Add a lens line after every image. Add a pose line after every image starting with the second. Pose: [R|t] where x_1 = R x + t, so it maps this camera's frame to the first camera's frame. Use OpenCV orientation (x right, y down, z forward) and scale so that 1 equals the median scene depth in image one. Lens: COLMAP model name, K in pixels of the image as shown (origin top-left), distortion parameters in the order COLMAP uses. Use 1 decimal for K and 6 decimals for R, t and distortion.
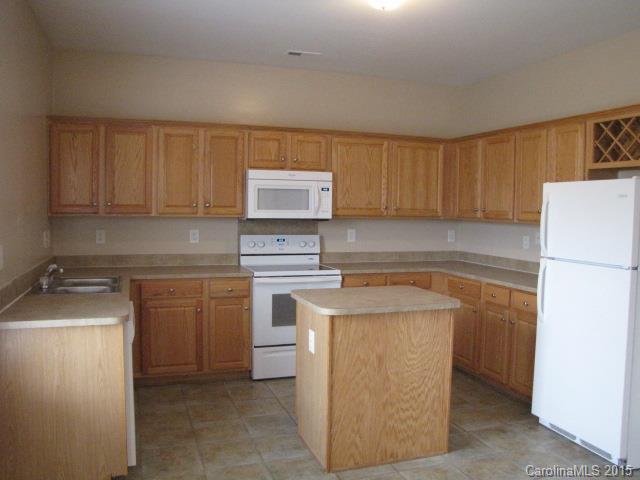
lens RADIAL K [[548.4, 0, 320.0], [0, 548.4, 240.0], [0, 0, 1]] dist [-0.115551, 0.010869]
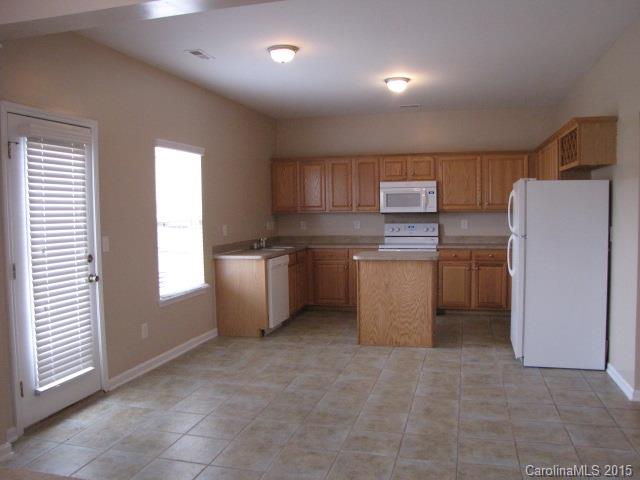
lens RADIAL K [[548.4, 0, 320.0], [0, 548.4, 240.0], [0, 0, 1]] dist [-0.115551, 0.010869]
pose [[0.826040, 0.006270, -0.563576, 0.617592], [-0.009067, 0.999957, -0.002164, 0.044931], [0.563538, 0.006898, 0.826061, -0.416761]]
